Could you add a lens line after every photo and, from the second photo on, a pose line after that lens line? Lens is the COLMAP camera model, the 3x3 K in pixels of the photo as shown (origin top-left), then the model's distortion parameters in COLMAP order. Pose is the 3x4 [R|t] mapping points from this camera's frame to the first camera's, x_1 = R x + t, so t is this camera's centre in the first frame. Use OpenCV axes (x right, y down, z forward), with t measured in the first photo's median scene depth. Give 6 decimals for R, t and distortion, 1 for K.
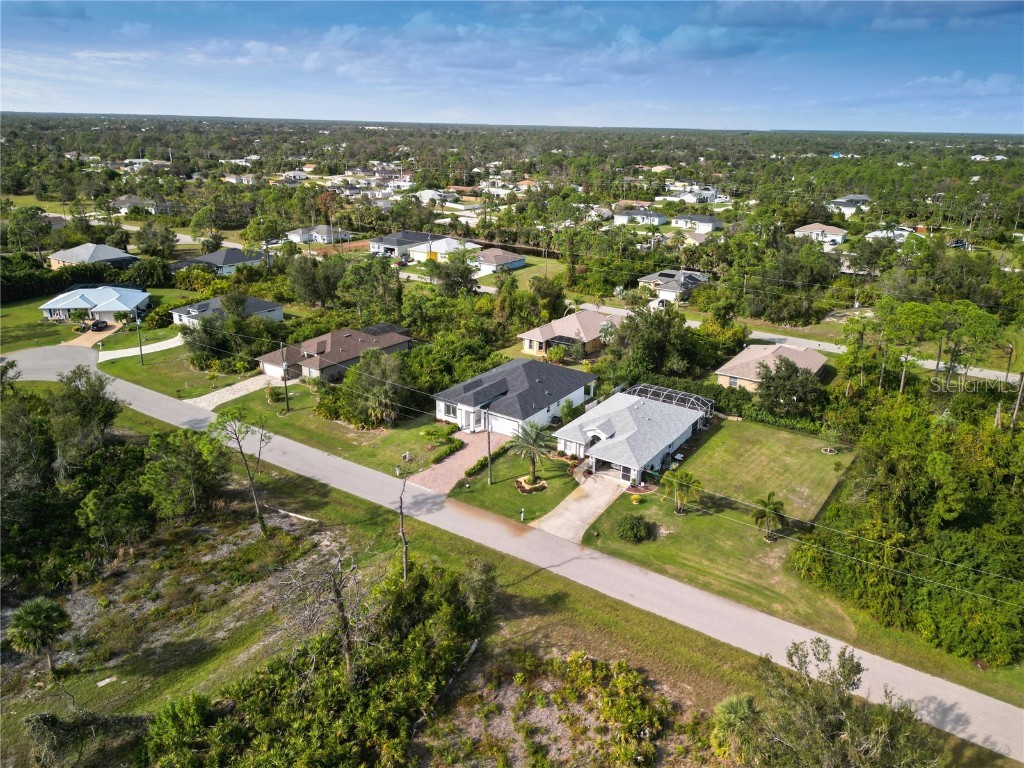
lens RADIAL K [[750.3, 0, 505.5], [0, 750.3, 382.7], [0, 0, 1]] dist [0.077410, -0.078884]
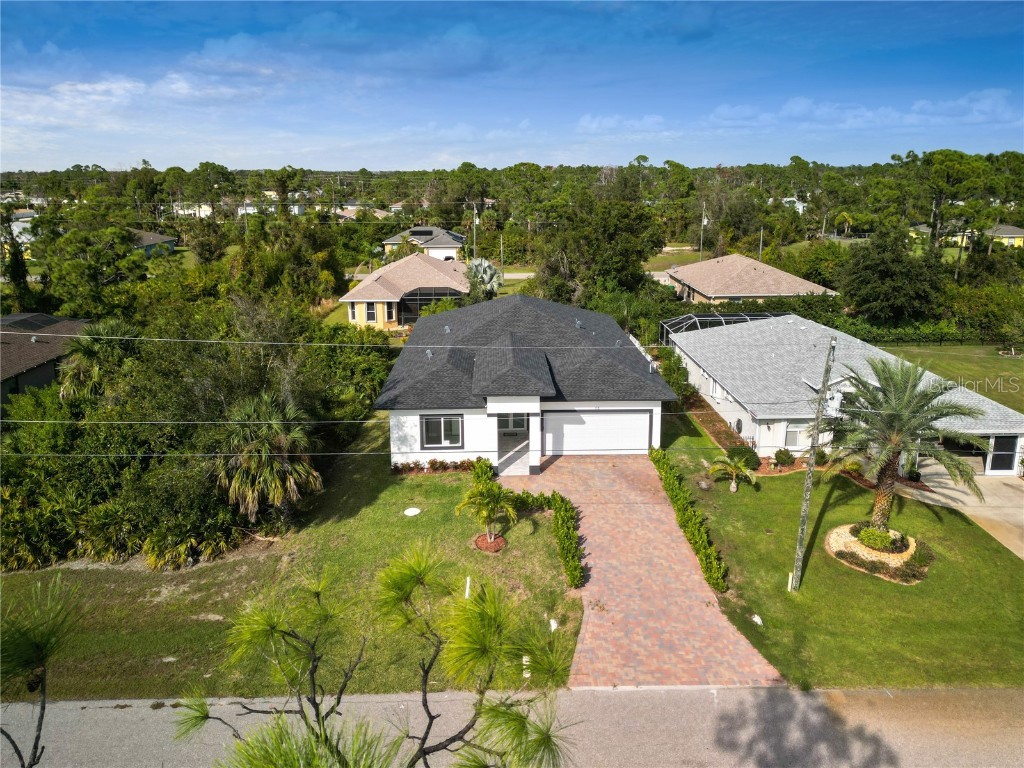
lens RADIAL K [[759.2, 0, 517.6], [0, 759.2, 365.0], [0, 0, 1]] dist [0.076582, -0.094435]
pose [[0.815135, -0.172439, 0.553010, -0.228899], [0.218529, 0.975667, -0.017879, 0.020405], [-0.536470, 0.135422, 0.832983, 0.652678]]
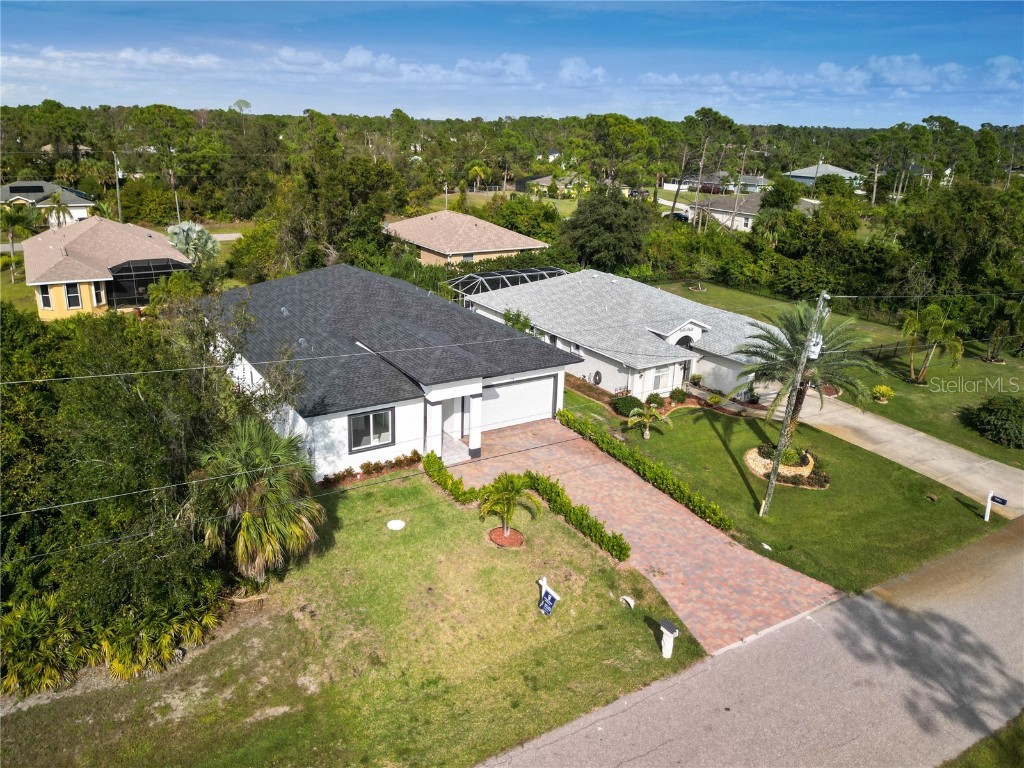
lens RADIAL K [[750.3, 0, 505.5], [0, 750.3, 382.7], [0, 0, 1]] dist [0.077410, -0.078884]
pose [[0.419938, -0.310316, 0.852852, -0.300755], [0.291312, 0.936090, 0.197163, -0.025515], [-0.859529, 0.165650, 0.483498, 0.767444]]
